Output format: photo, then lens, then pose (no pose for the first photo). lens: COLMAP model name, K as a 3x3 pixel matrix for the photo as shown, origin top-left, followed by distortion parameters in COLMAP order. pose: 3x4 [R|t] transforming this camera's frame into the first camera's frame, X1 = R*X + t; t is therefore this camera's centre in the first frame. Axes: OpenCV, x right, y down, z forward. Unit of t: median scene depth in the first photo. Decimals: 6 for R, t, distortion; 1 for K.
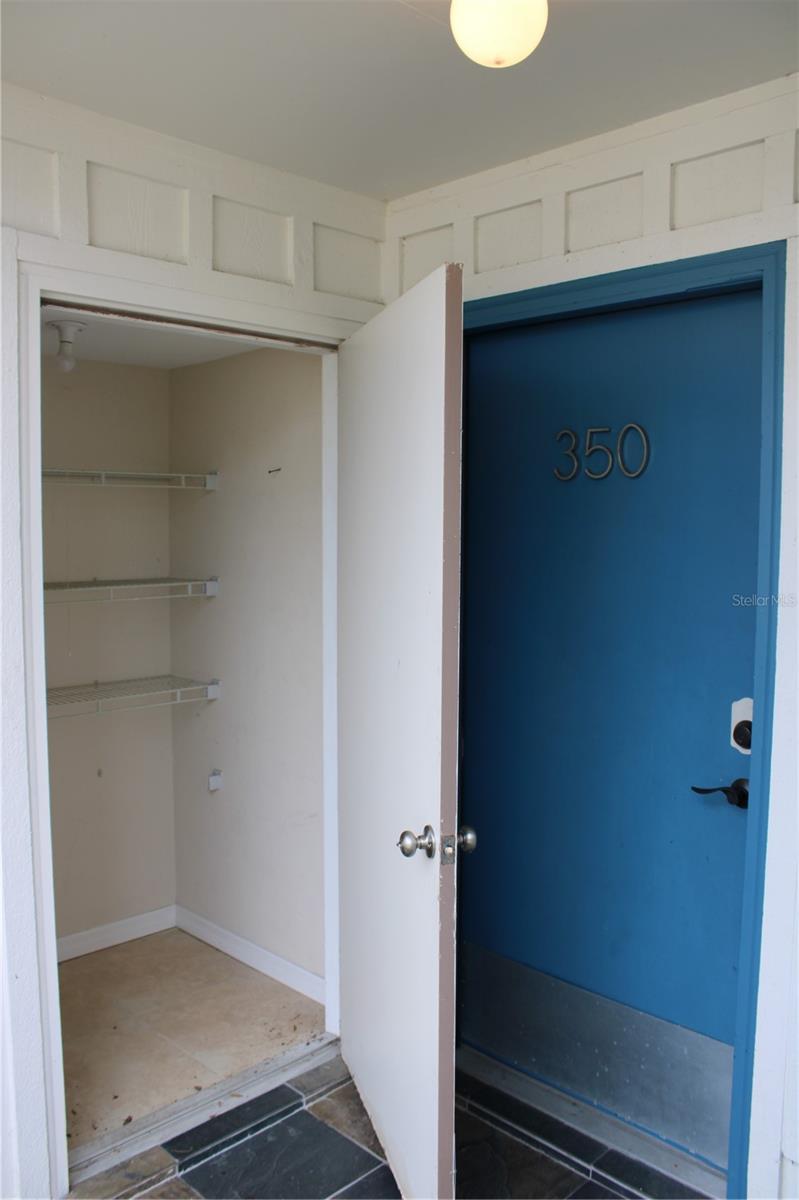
lens RADIAL K [[1000.5, 0, 399.5], [0, 1000.5, 600.0], [0, 0, 1]] dist [-0.076603, 0.006235]
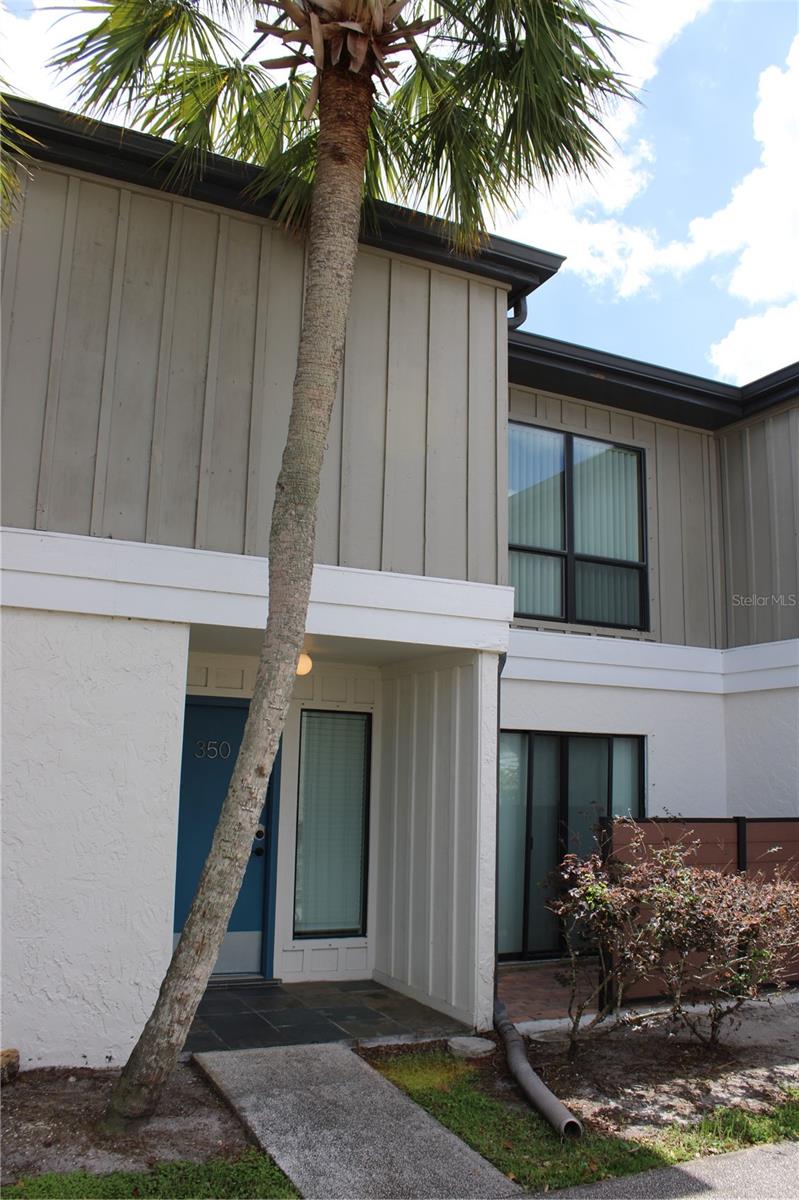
lens RADIAL K [[1000.5, 0, 399.5], [0, 1000.5, 600.0], [0, 0, 1]] dist [-0.076603, 0.006235]
pose [[0.338852, 0.168165, 0.925689, -2.627922], [0.048170, 0.979505, -0.195574, 0.033069], [-0.939606, 0.110861, 0.323806, -0.632172]]
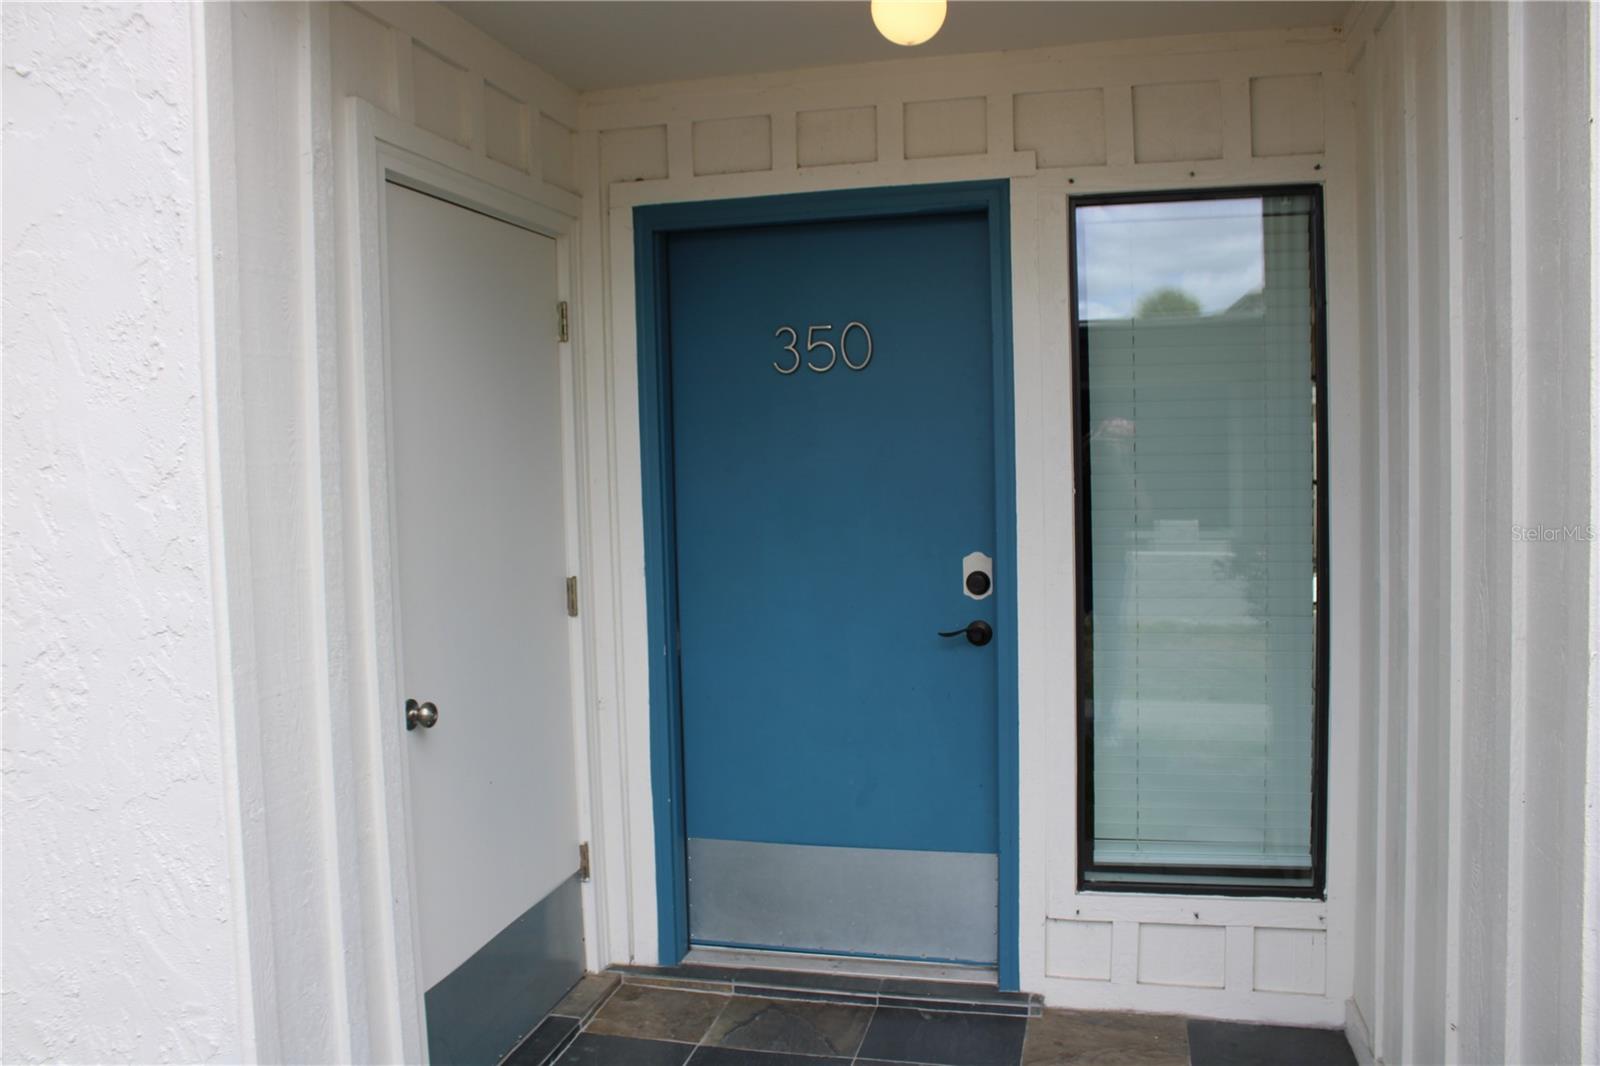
lens RADIAL K [[1334.1, 0, 800.0], [0, 1334.1, 533.0], [0, 0, 1]] dist [-0.076603, 0.006235]
pose [[0.853177, -0.060227, 0.518133, -0.615844], [0.071060, 0.997471, -0.001064, 0.057844], [-0.516759, 0.037726, 0.855299, -0.249910]]
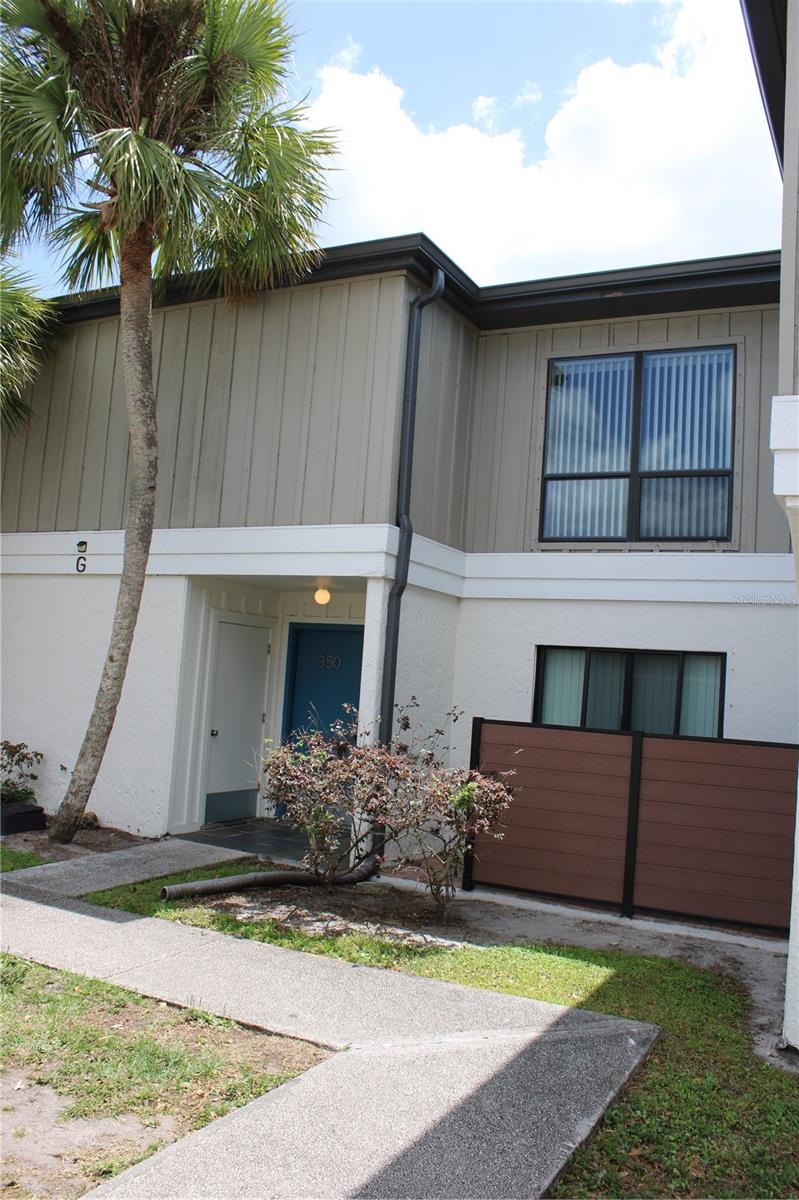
lens RADIAL K [[972.1, 0, 399.5], [0, 972.1, 600.0], [0, 0, 1]] dist [-0.001687, 0.001518]
pose [[0.952467, 0.089824, 0.291098, -0.800587], [-0.042303, 0.985283, -0.165614, 0.289783], [-0.301690, 0.145428, 0.942249, -3.251281]]
